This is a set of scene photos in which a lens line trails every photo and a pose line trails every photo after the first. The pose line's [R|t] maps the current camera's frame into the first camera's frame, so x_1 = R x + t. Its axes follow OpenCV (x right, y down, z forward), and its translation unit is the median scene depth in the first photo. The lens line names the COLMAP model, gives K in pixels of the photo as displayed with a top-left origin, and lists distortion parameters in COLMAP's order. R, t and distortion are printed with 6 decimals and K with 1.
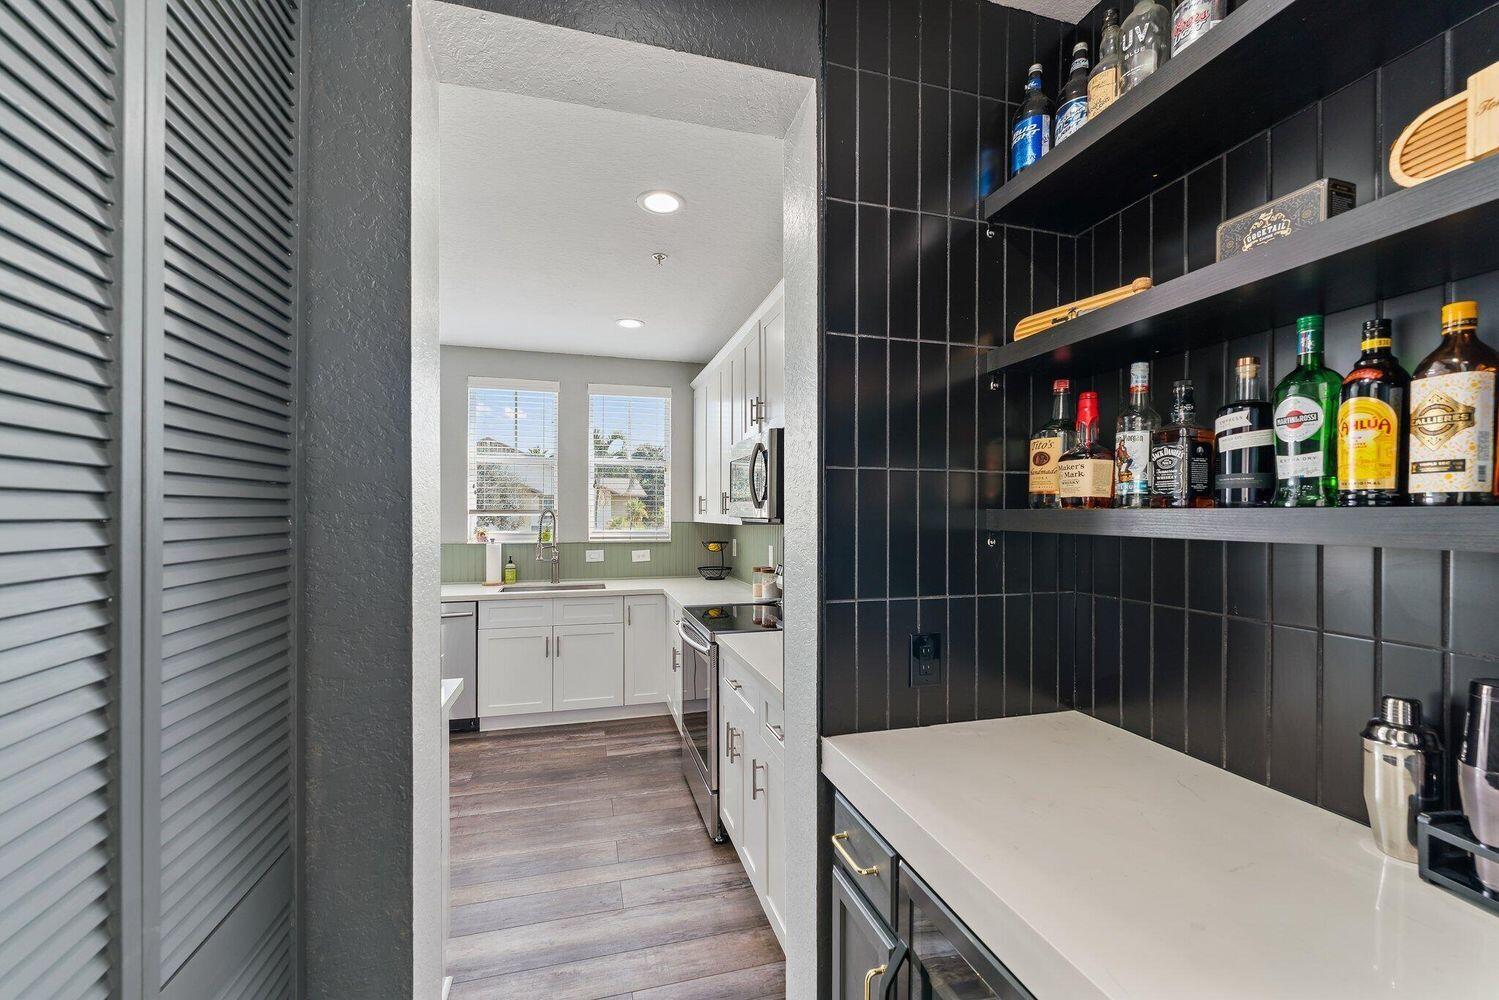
lens RADIAL K [[618.4, 0, 747.8], [0, 618.4, 511.7], [0, 0, 1]] dist [0.001548, 0.000178]
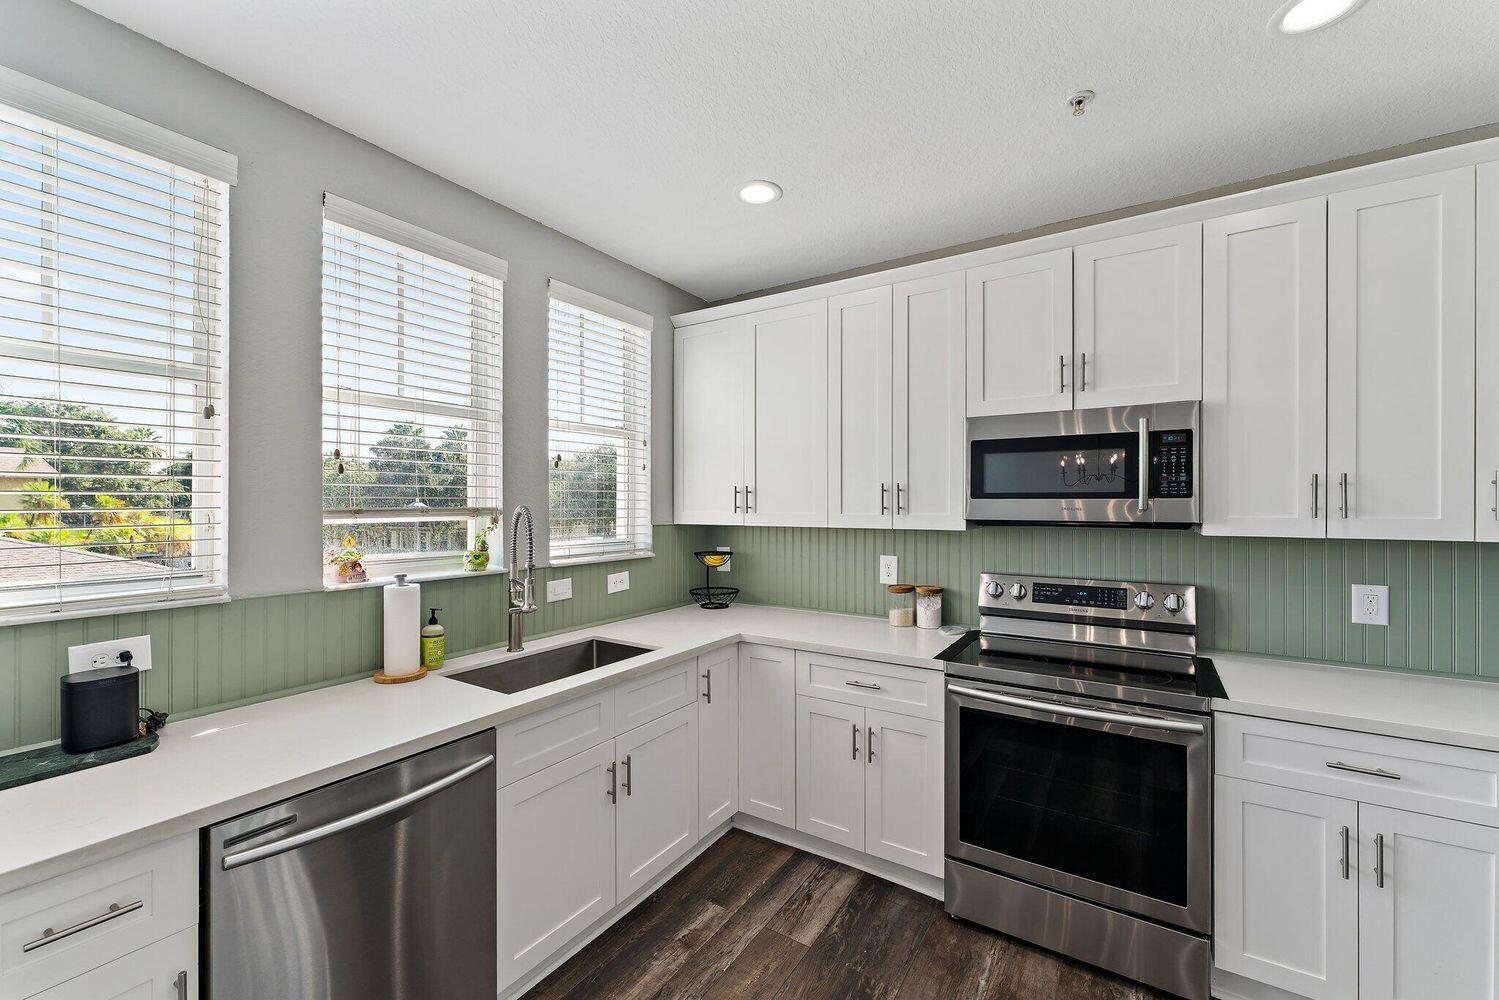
lens RADIAL K [[618.4, 0, 807.1], [0, 618.4, 502.7], [0, 0, 1]] dist [0.001548, 0.000178]
pose [[0.745412, 0.000282, 0.666604, -0.486597], [-0.000243, 1.000000, -0.000152, -0.007962], [-0.666604, -0.000049, 0.745412, 0.466150]]
